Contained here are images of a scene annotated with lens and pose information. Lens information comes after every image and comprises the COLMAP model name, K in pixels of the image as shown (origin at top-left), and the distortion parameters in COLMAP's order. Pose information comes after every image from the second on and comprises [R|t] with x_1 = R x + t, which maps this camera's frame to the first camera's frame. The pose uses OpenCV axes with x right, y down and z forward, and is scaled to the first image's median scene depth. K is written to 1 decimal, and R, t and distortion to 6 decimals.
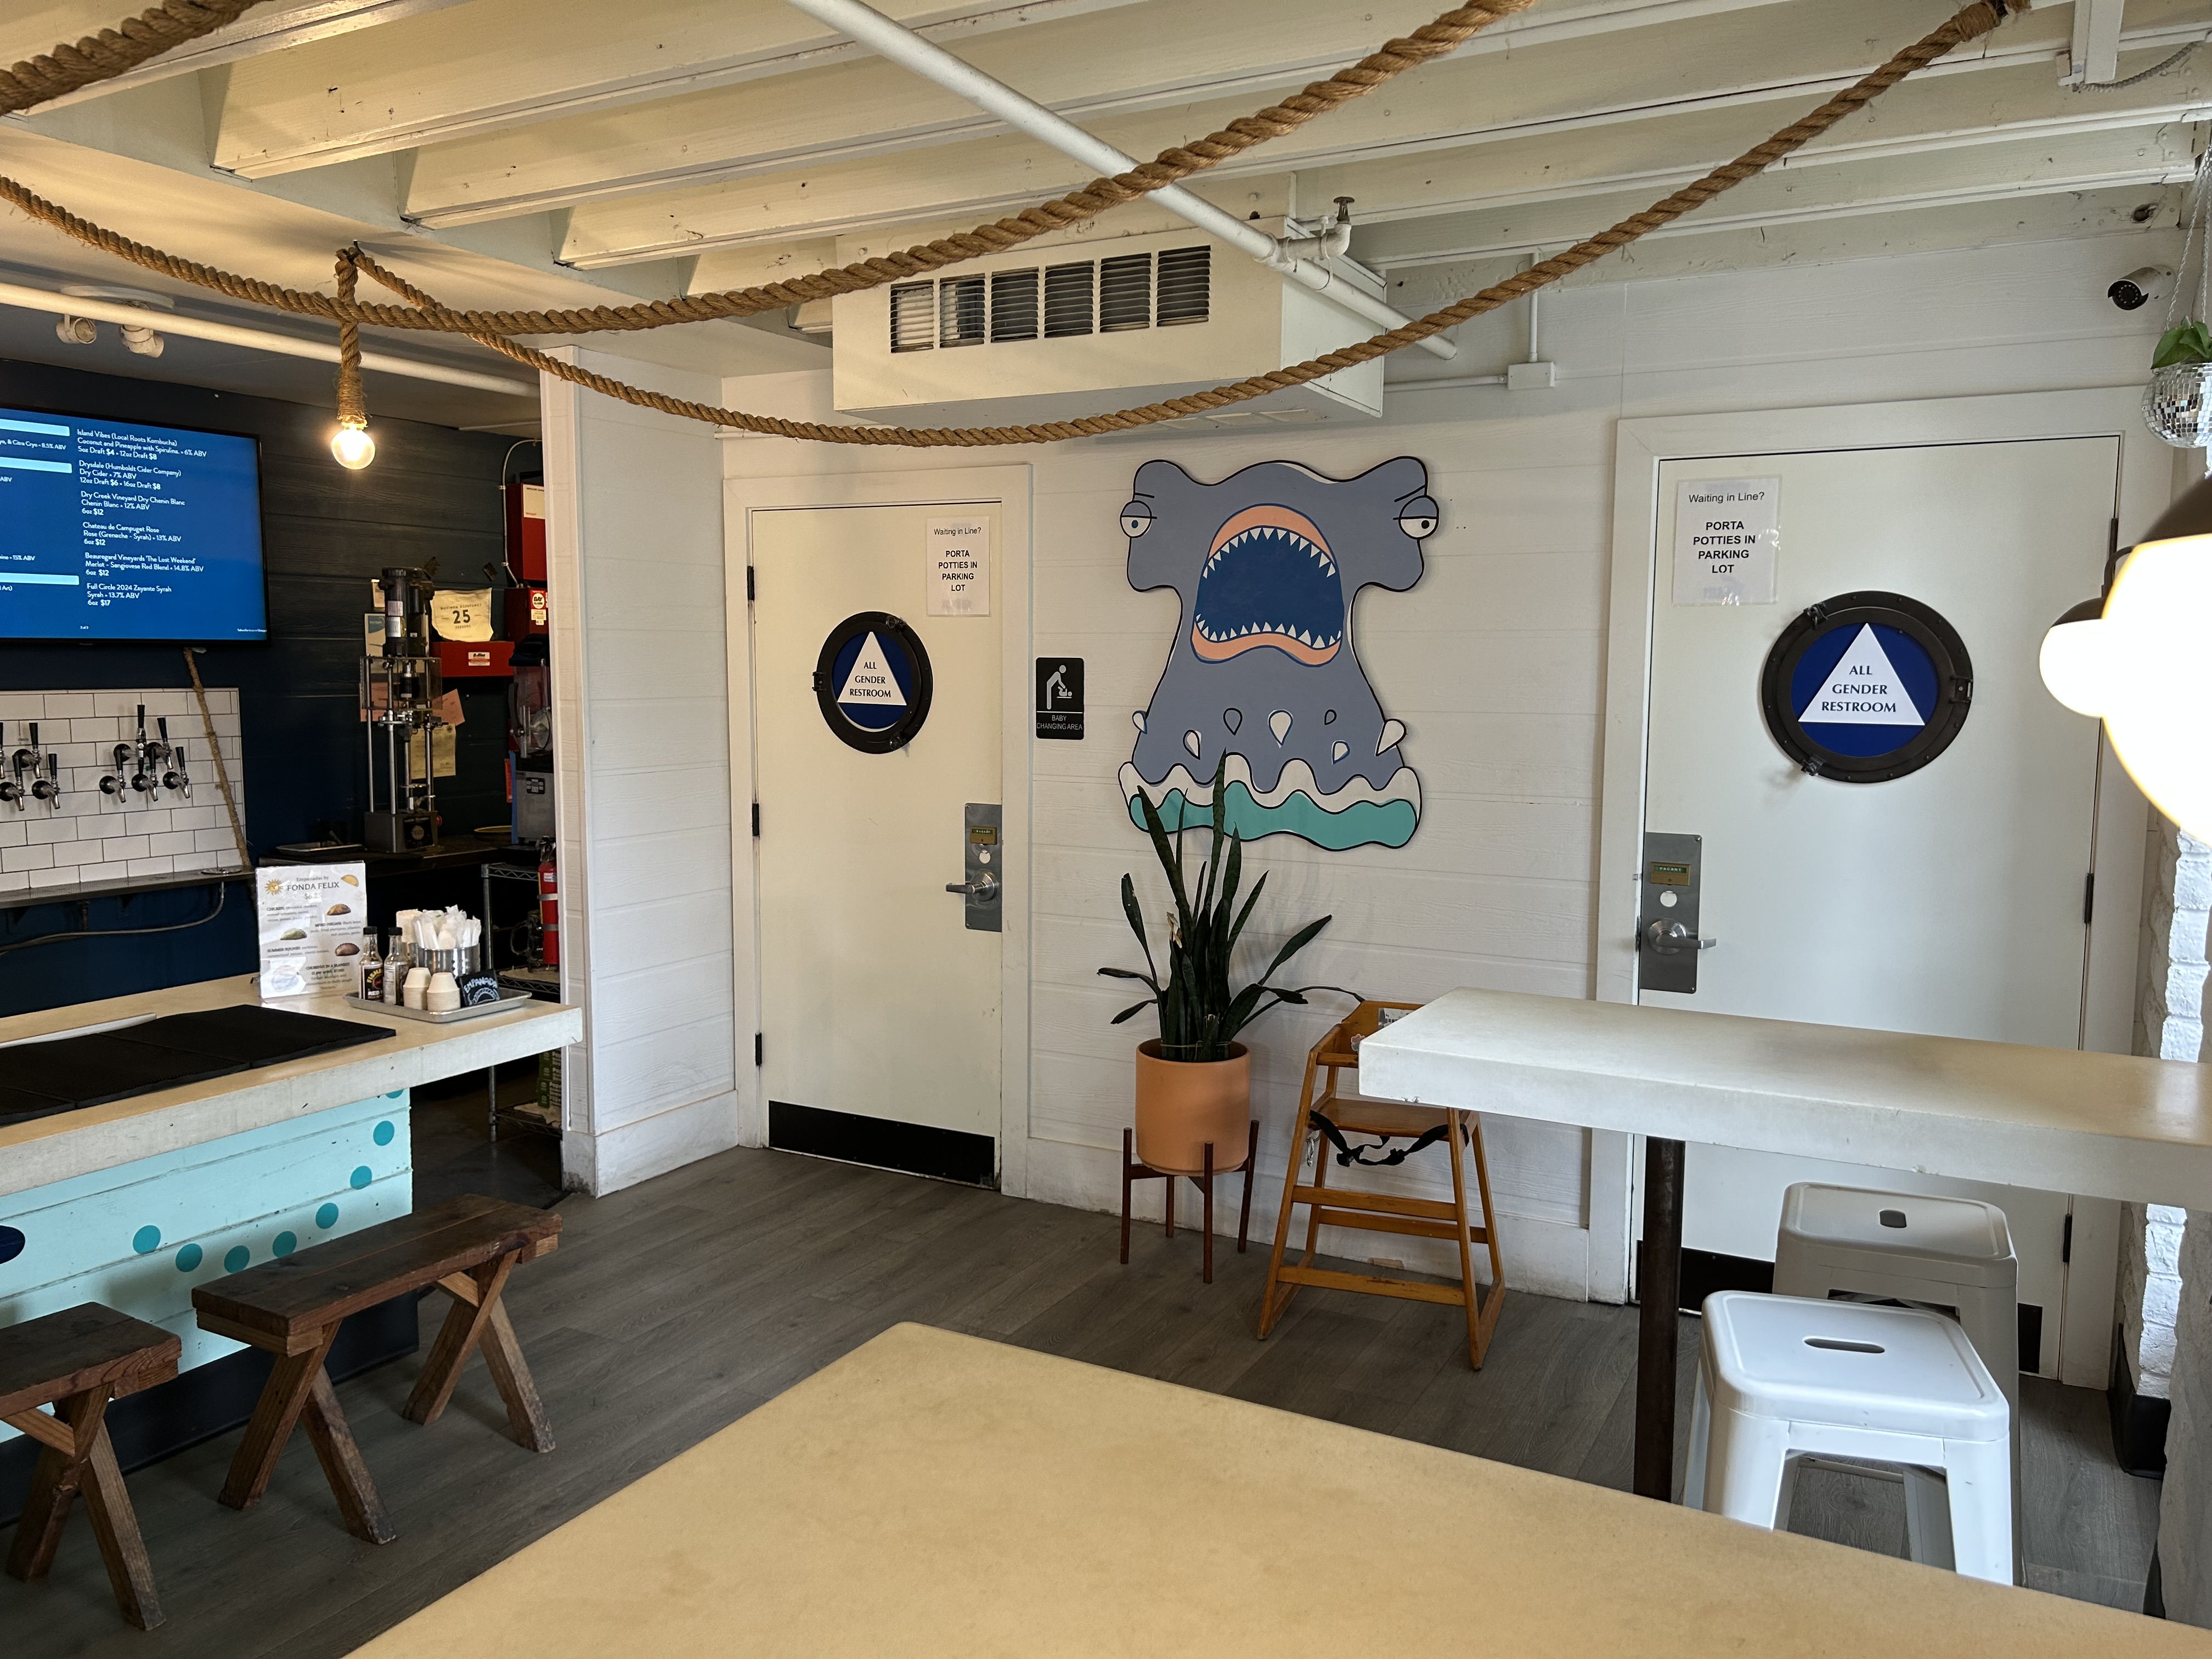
lens RADIAL K [[1657.6, 0, 1108.1], [0, 1657.6, 840.4], [0, 0, 1]] dist [0.061336, -0.064078]
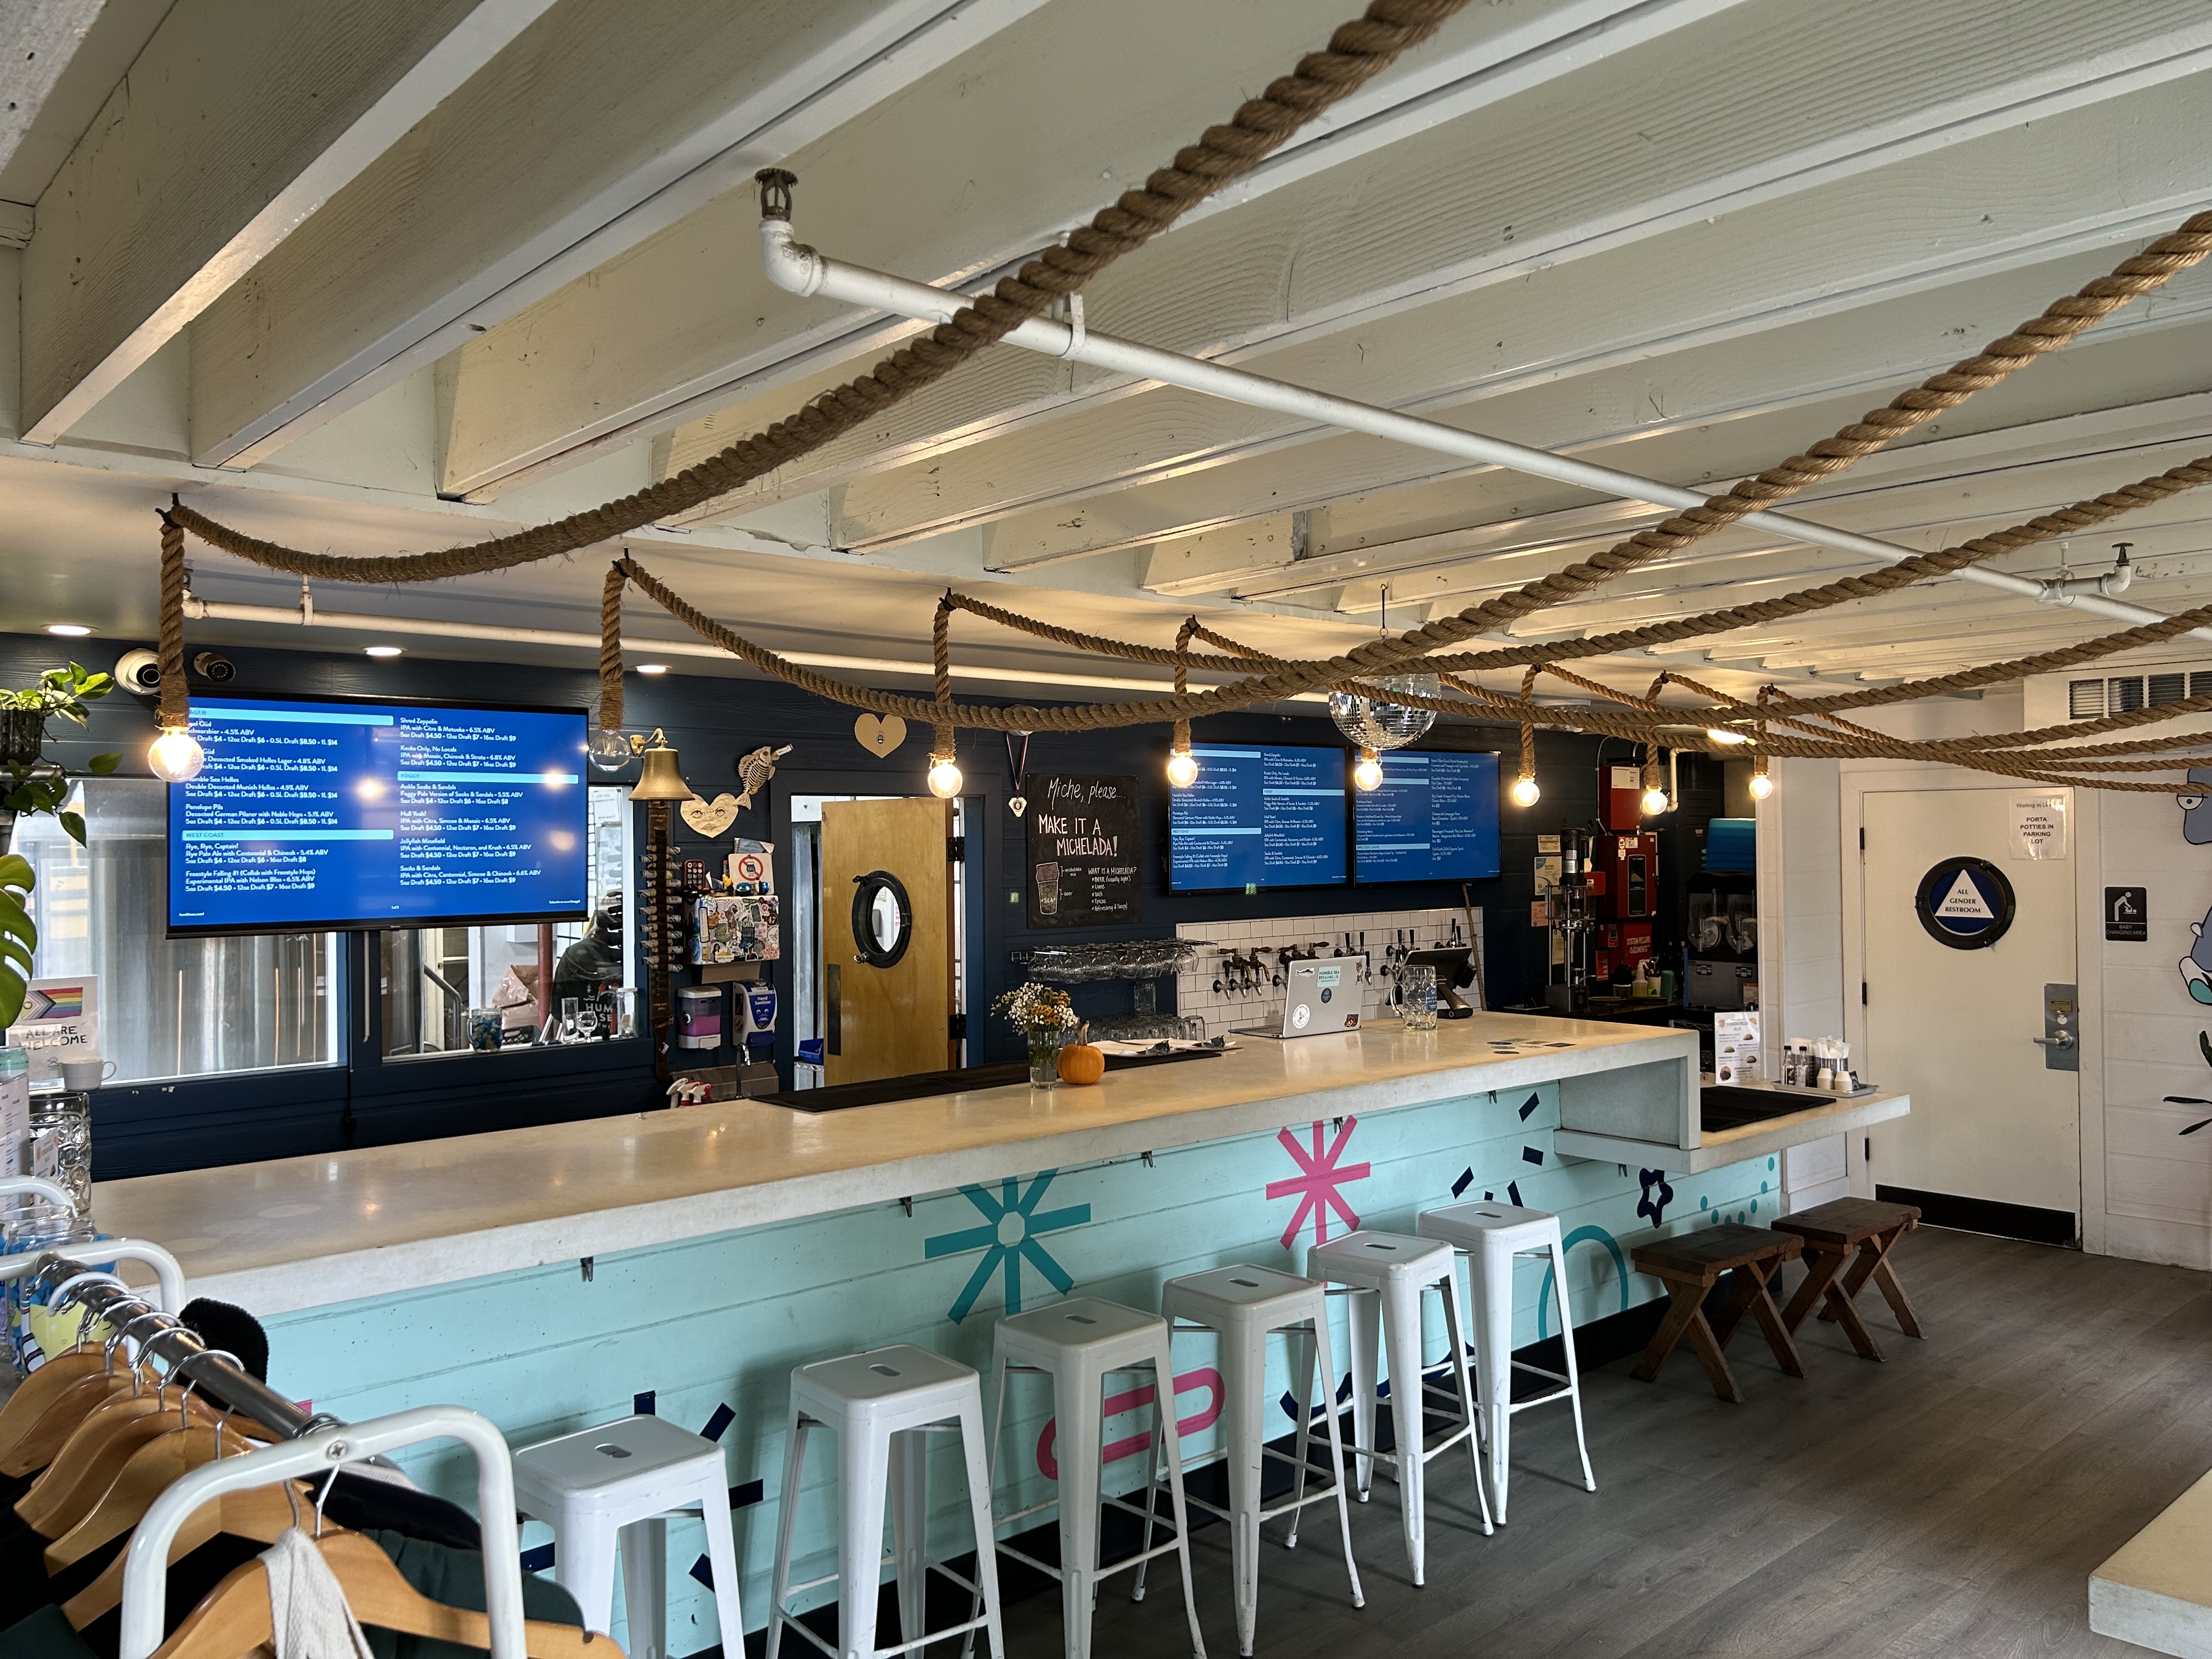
lens RADIAL K [[1672.3, 0, 1112.8], [0, 1672.3, 827.0], [0, 0, 1]] dist [0.102658, -0.136088]
pose [[0.944497, -0.022306, -0.327762, -0.374303], [-0.016418, 0.993241, -0.114905, 0.027838], [0.328110, 0.113908, 0.937747, -0.734681]]
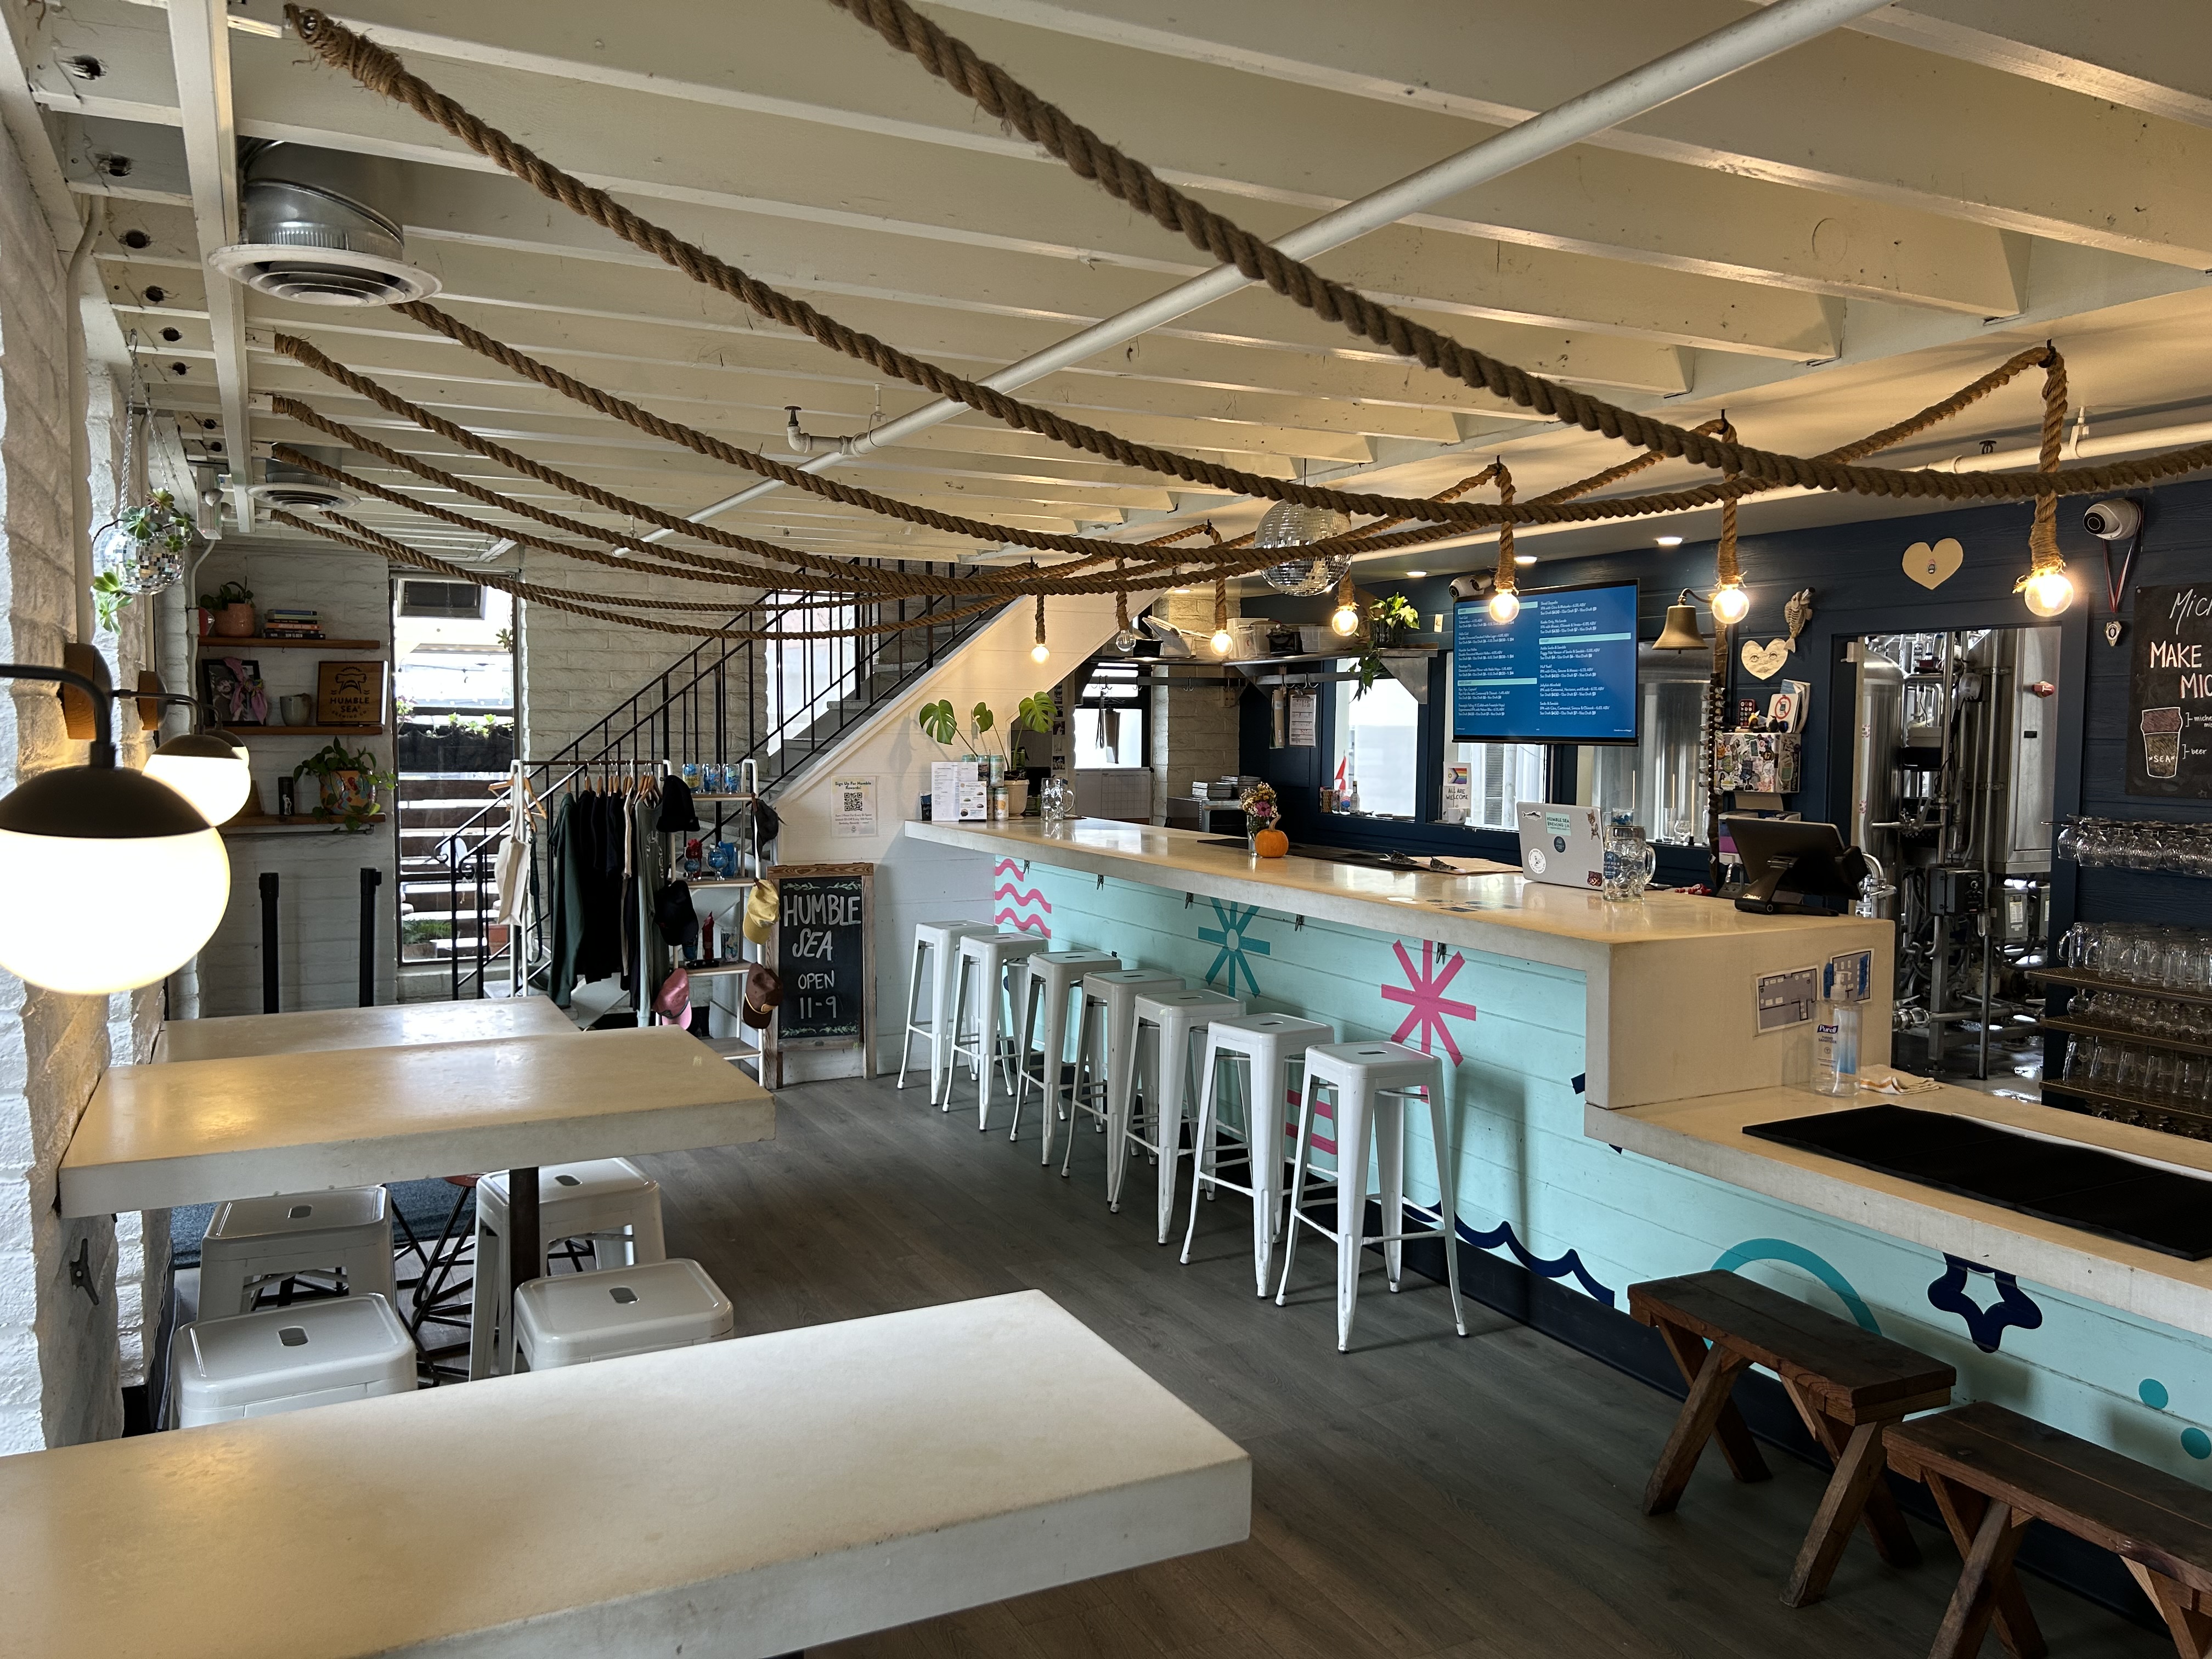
lens RADIAL K [[1672.3, 0, 1112.8], [0, 1672.3, 827.0], [0, 0, 1]] dist [0.102658, -0.136088]
pose [[-0.573075, 0.041250, -0.818464, 0.362935], [-0.100822, 0.987596, 0.120368, -0.092509], [0.813277, 0.151499, -0.561808, 0.655562]]
